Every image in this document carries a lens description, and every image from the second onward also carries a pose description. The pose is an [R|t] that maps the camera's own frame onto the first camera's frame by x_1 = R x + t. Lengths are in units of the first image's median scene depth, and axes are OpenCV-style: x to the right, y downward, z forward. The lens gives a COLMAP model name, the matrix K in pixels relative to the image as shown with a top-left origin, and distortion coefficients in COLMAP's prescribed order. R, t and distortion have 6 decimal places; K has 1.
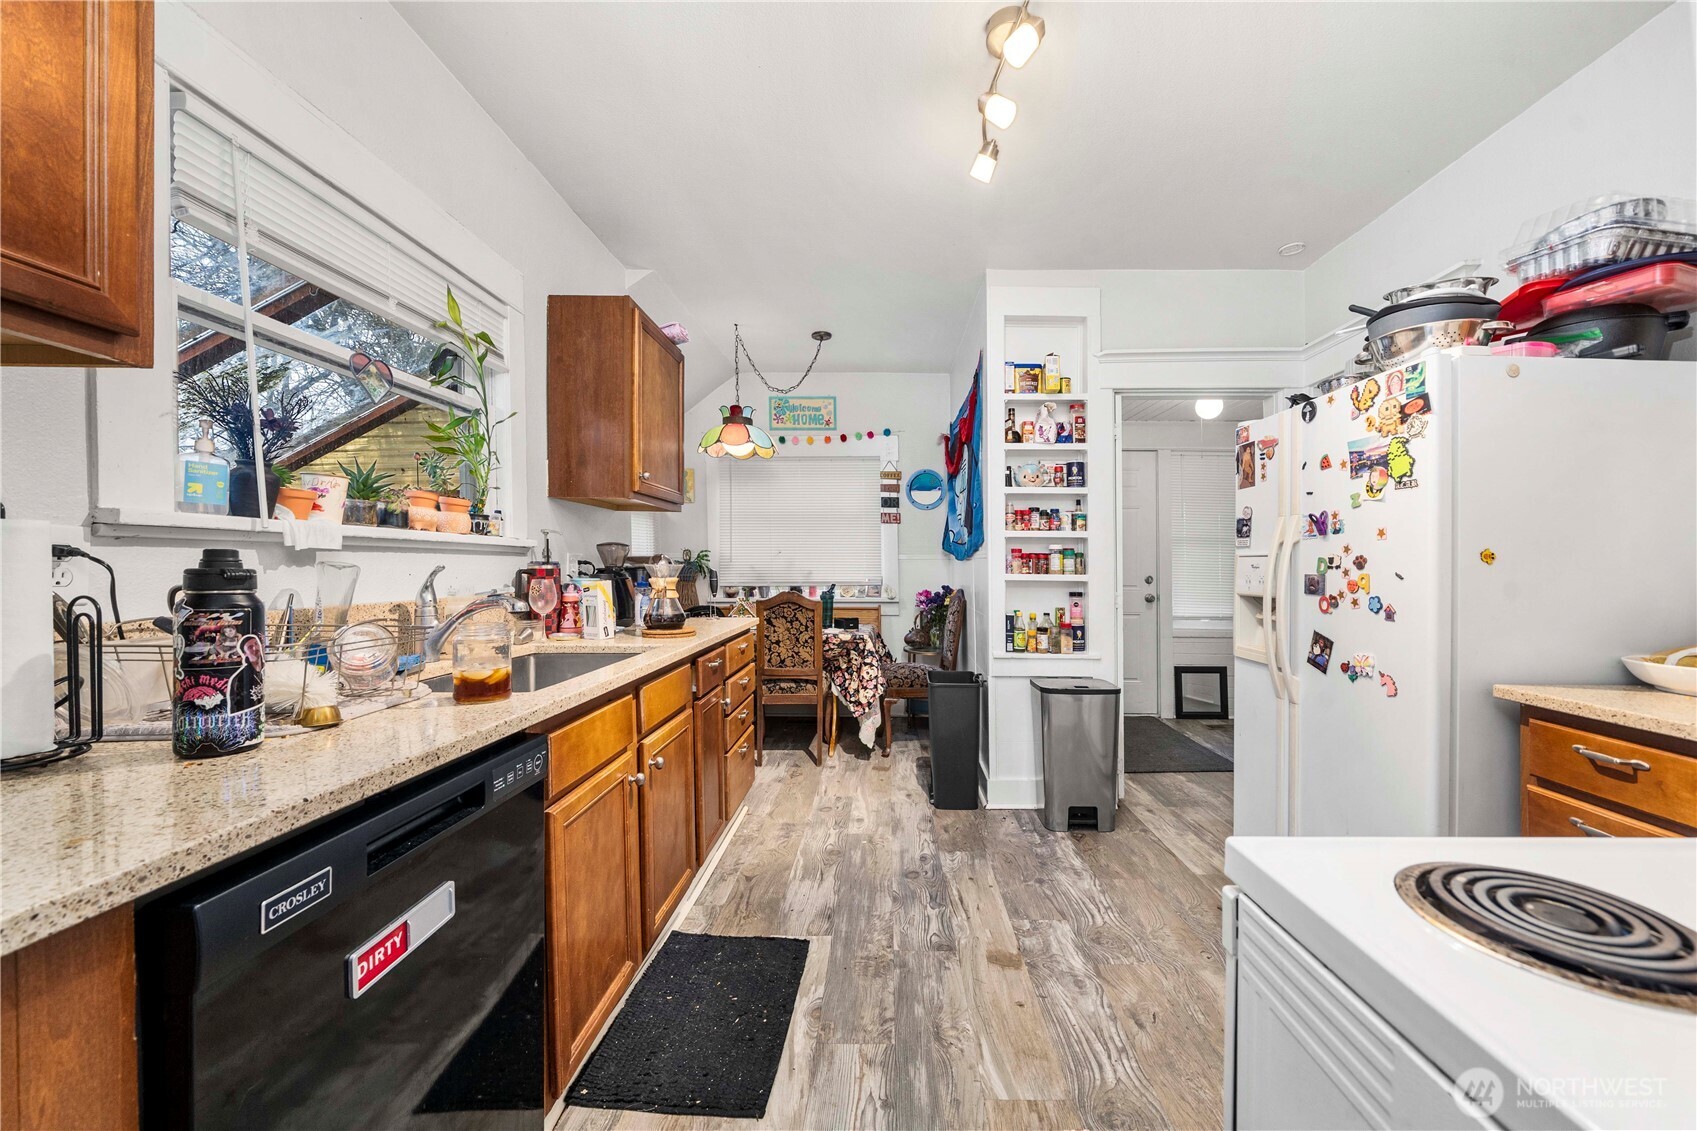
lens RADIAL K [[608.2, 0, 848.5], [0, 608.2, 565.5], [0, 0, 1]] dist [-0.002052, -0.000309]
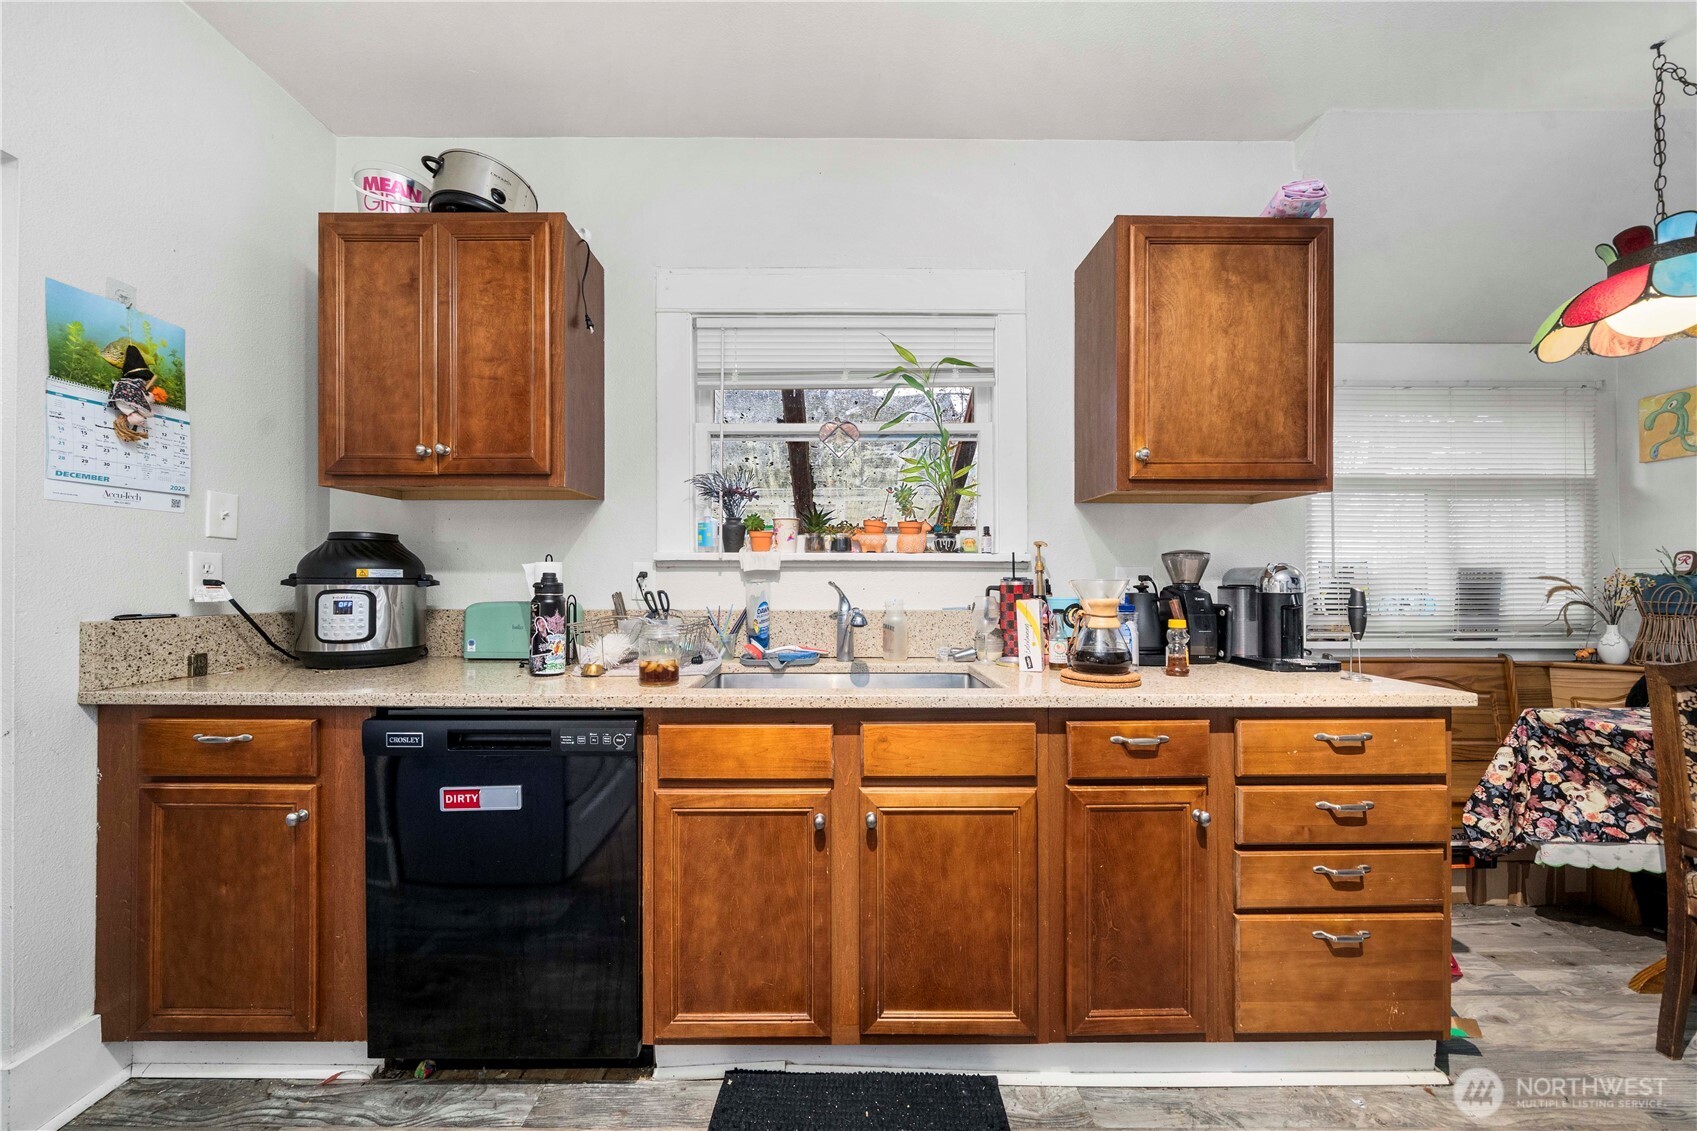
lens RADIAL K [[593.6, 0, 848.0], [0, 593.6, 579.0], [0, 0, 1]] dist [-0.001399, -0.000347]
pose [[0.080098, -0.007749, -0.996757, 0.175807], [-0.001943, 0.999967, -0.007930, 0.001851], [0.996785, 0.002572, 0.080080, 0.331891]]
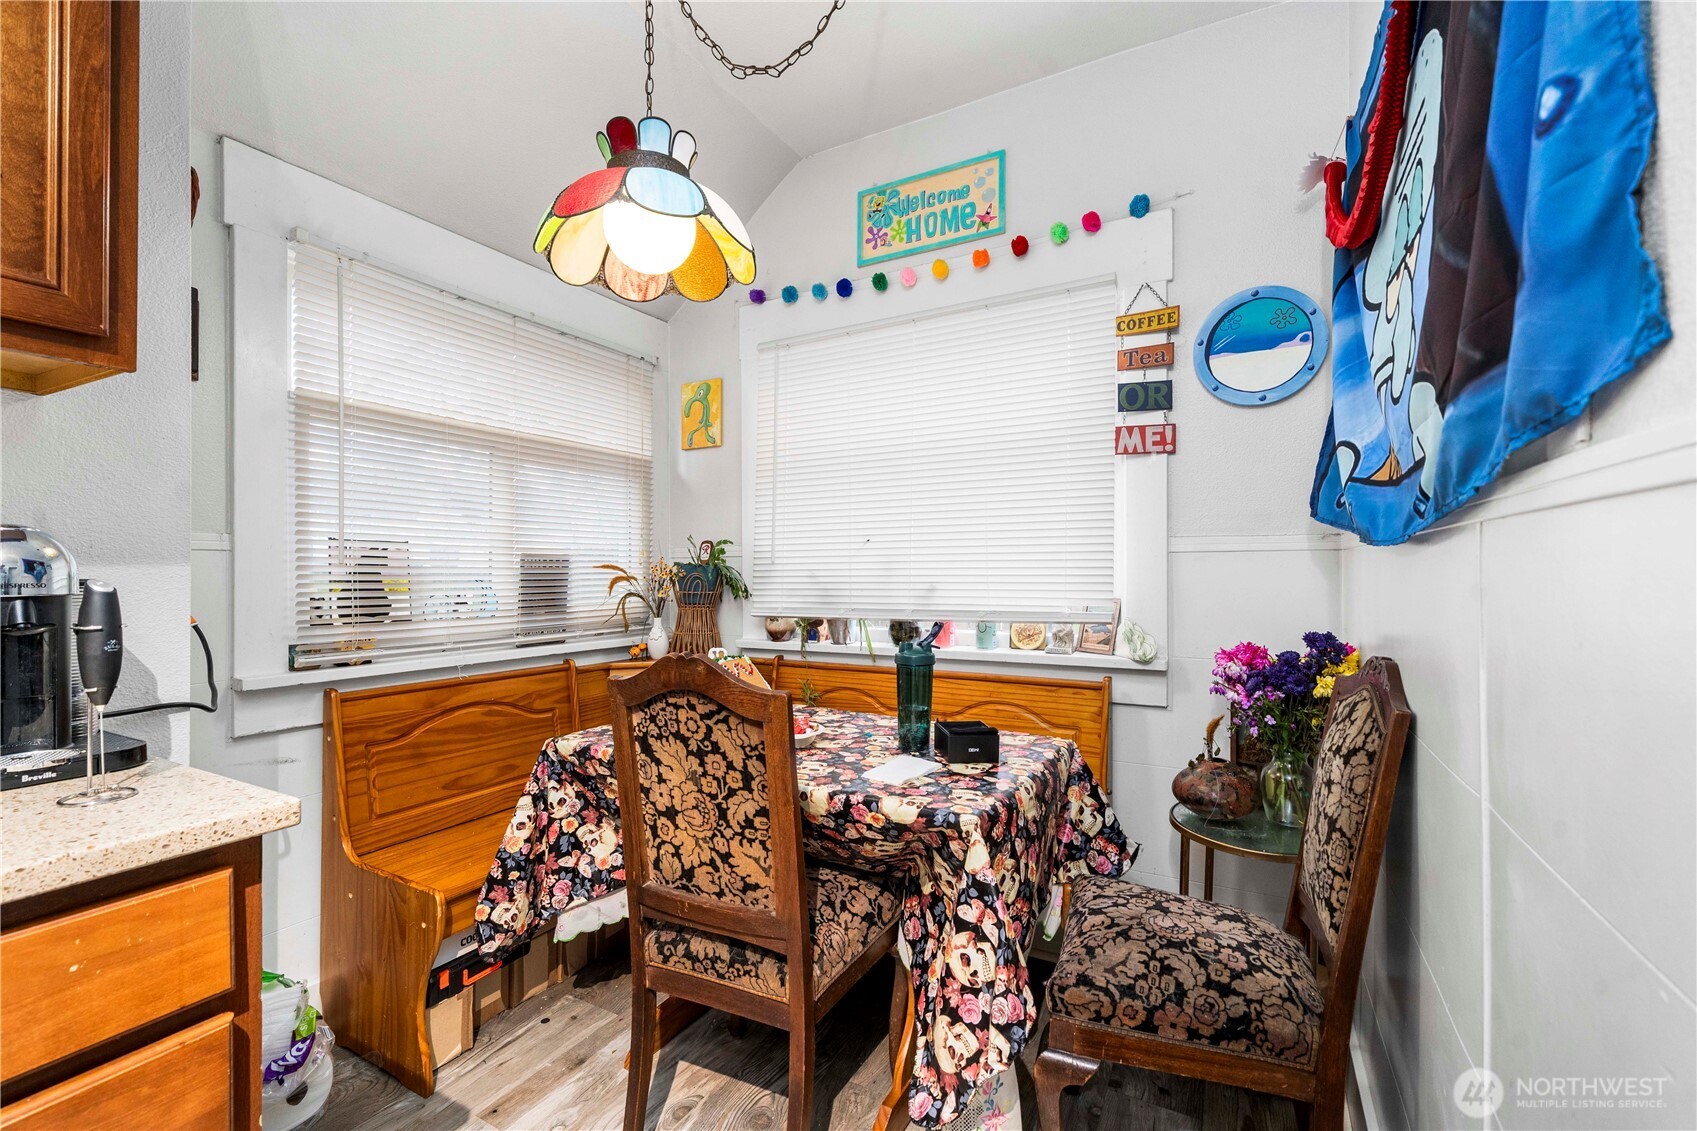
lens RADIAL K [[730.6, 0, 829.5], [0, 730.6, 598.9], [0, 0, 1]] dist [0.001747, 0.000192]
pose [[0.900134, 0.010123, -0.435495, 0.098507], [0.004725, 0.999444, 0.032998, 0.002457], [0.435587, -0.031760, 0.899586, 0.567131]]
